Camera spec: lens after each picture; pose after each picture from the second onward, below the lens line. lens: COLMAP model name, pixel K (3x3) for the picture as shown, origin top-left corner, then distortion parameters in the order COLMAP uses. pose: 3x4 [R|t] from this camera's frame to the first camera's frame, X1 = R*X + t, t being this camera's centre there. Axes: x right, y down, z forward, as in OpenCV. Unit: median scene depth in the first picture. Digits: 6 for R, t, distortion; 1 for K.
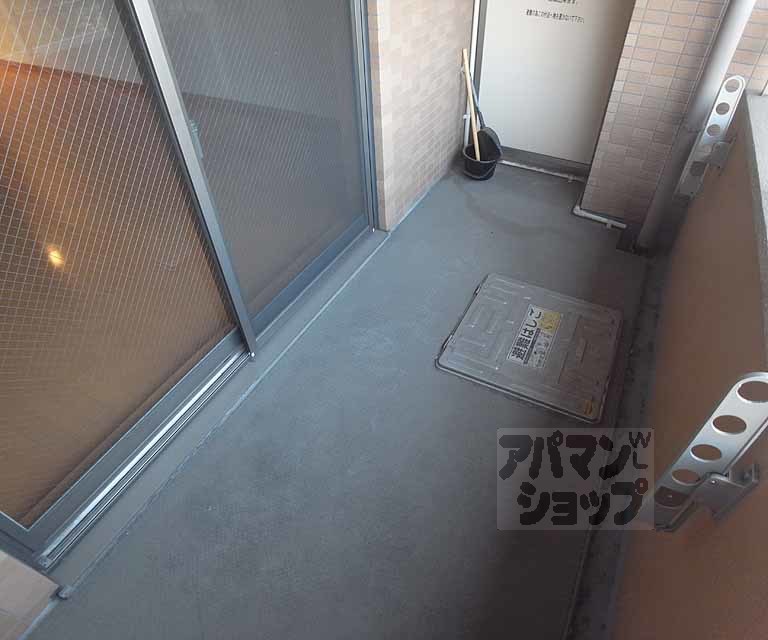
lens RADIAL K [[473.3, 0, 384.0], [0, 473.3, 320.0], [0, 0, 1]] dist [-0.002136, -0.000561]
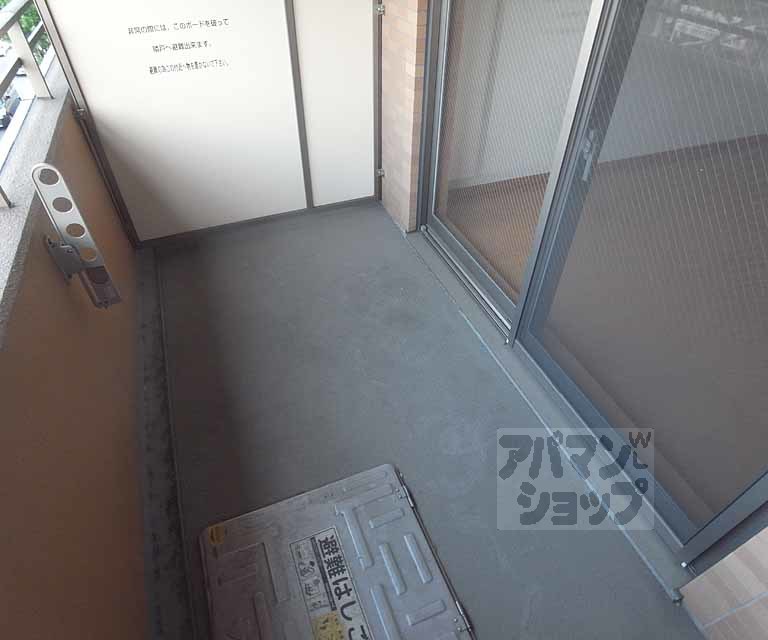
lens RADIAL K [[473.3, 0, 384.0], [0, 473.3, 320.0], [0, 0, 1]] dist [-0.002136, -0.000561]
pose [[-0.643815, 0.524156, -0.557462, 0.451764], [-0.551373, 0.187359, 0.812948, -0.626960], [0.530557, 0.830757, 0.168381, 0.635420]]
